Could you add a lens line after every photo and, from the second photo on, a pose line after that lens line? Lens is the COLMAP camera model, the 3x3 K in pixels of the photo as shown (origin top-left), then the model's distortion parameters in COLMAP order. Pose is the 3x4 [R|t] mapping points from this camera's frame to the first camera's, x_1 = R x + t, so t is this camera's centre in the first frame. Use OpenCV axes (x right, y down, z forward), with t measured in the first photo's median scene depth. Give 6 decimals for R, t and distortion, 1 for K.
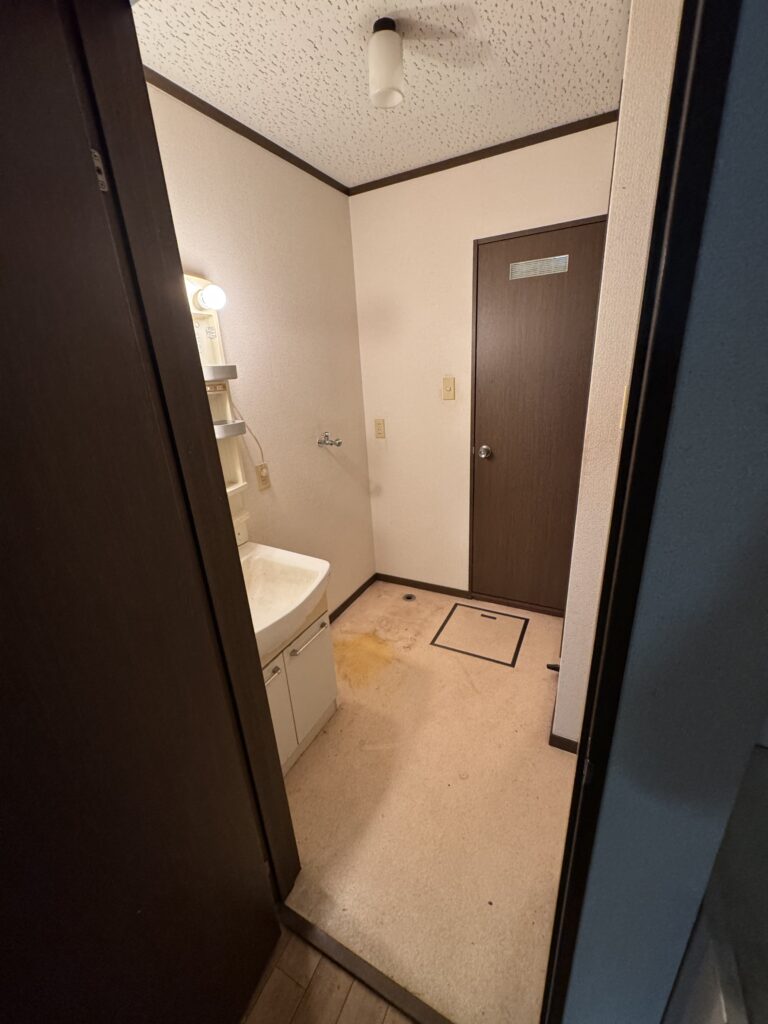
lens RADIAL K [[407.1, 0, 384.0], [0, 407.1, 512.0], [0, 0, 1]] dist [-0.001024, 0.000131]
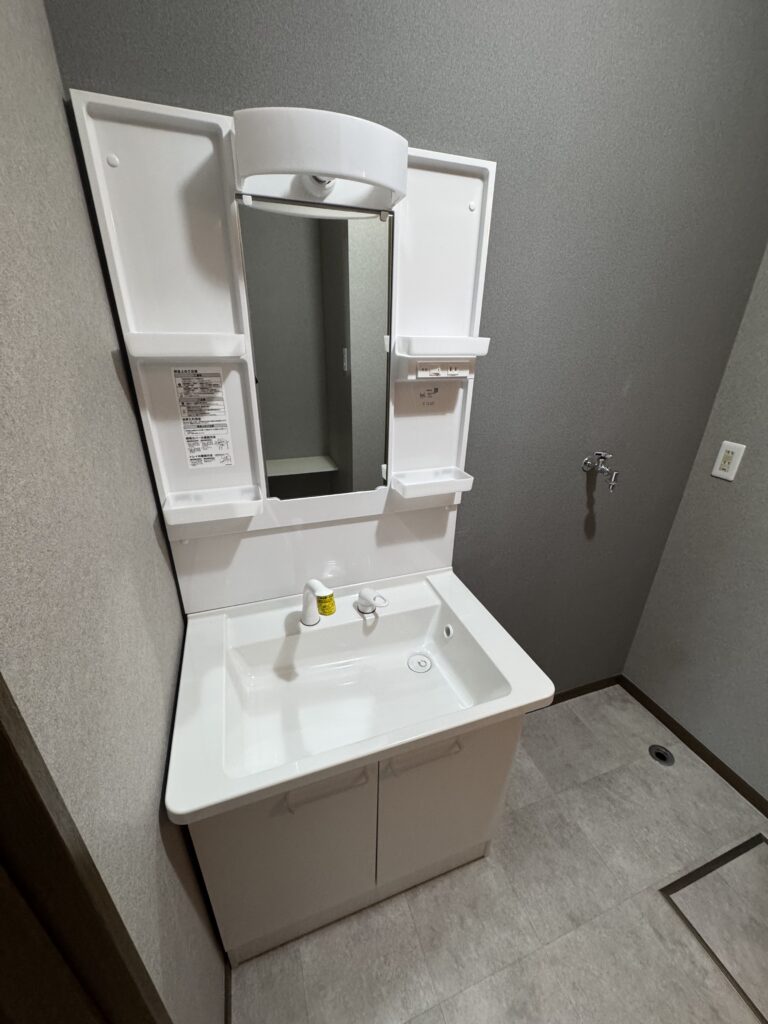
lens RADIAL K [[407.1, 0, 384.0], [0, 407.1, 512.0], [0, 0, 1]] dist [-0.001024, 0.000131]
pose [[0.732117, 0.341359, -0.589473, -0.005054], [-0.287813, 0.939349, 0.186511, -0.160184], [0.617388, 0.033110, 0.785962, 0.447675]]
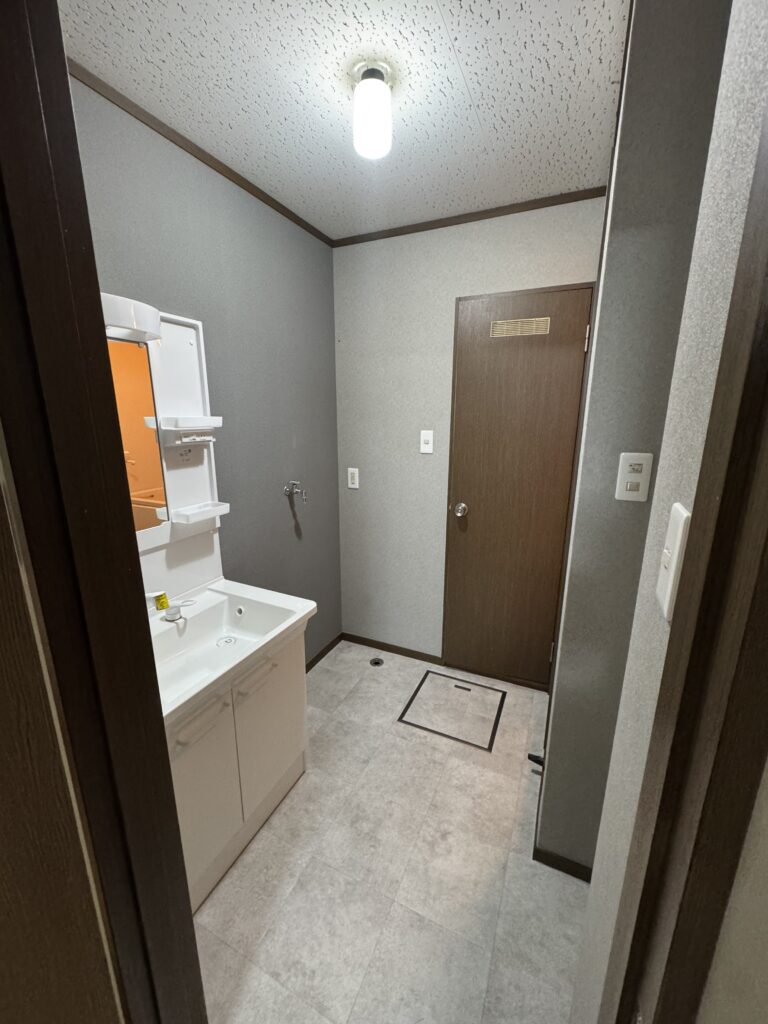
lens RADIAL K [[407.1, 0, 384.0], [0, 407.1, 512.0], [0, 0, 1]] dist [-0.001024, 0.000131]
pose [[0.997119, 0.047531, 0.059106, 0.012166], [-0.040736, 0.992954, -0.111282, -0.033704], [-0.063979, 0.108554, 0.992030, 0.091544]]
